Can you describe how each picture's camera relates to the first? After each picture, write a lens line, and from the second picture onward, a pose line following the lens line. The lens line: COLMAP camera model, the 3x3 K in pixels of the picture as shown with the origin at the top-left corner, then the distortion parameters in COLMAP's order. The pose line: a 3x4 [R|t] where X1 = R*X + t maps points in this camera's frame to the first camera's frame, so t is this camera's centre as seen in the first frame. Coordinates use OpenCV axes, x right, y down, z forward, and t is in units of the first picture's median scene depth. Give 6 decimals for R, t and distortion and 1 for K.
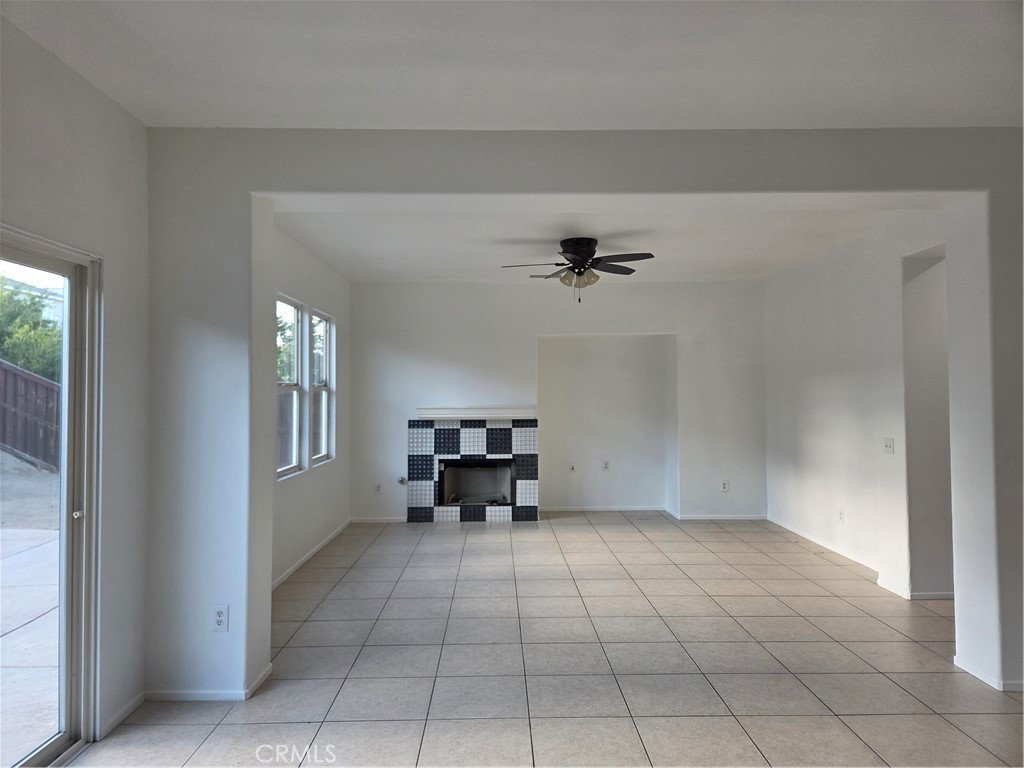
lens RADIAL K [[689.3, 0, 507.8], [0, 689.3, 385.0], [0, 0, 1]] dist [0.031720, -0.029334]
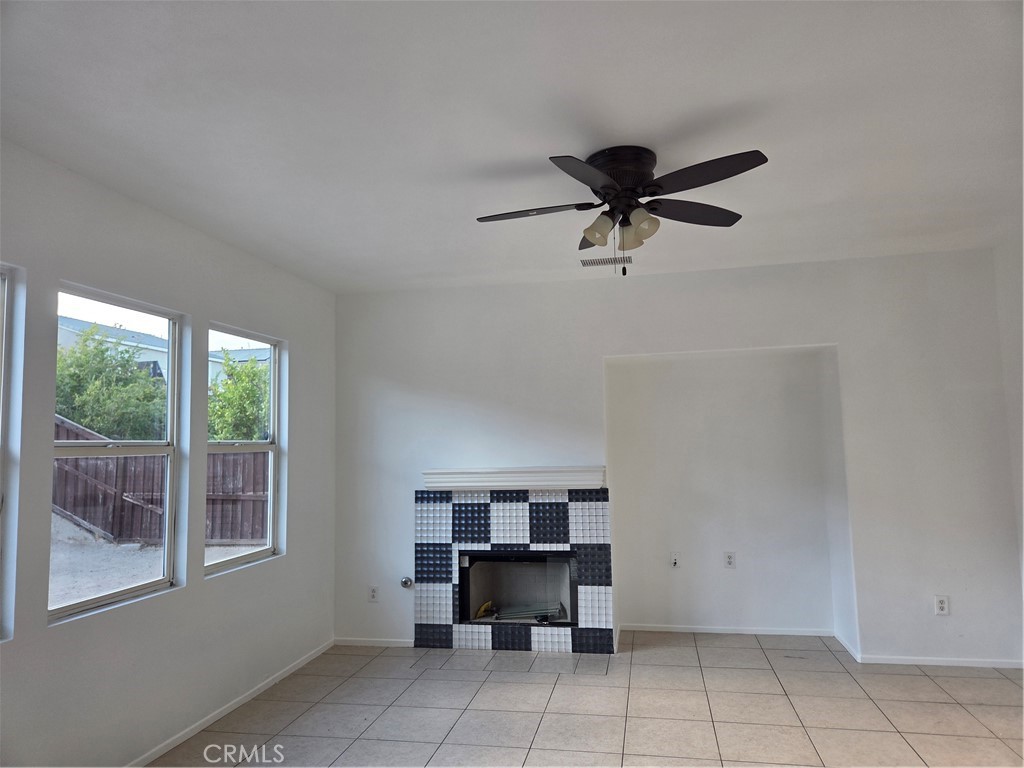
lens RADIAL K [[689.3, 0, 516.7], [0, 689.3, 382.1], [0, 0, 1]] dist [0.031720, -0.029334]
pose [[0.978405, -0.037042, -0.203352, 0.093922], [0.021756, 0.996802, -0.076899, -0.000887], [0.205550, 0.070814, 0.976081, 0.356239]]
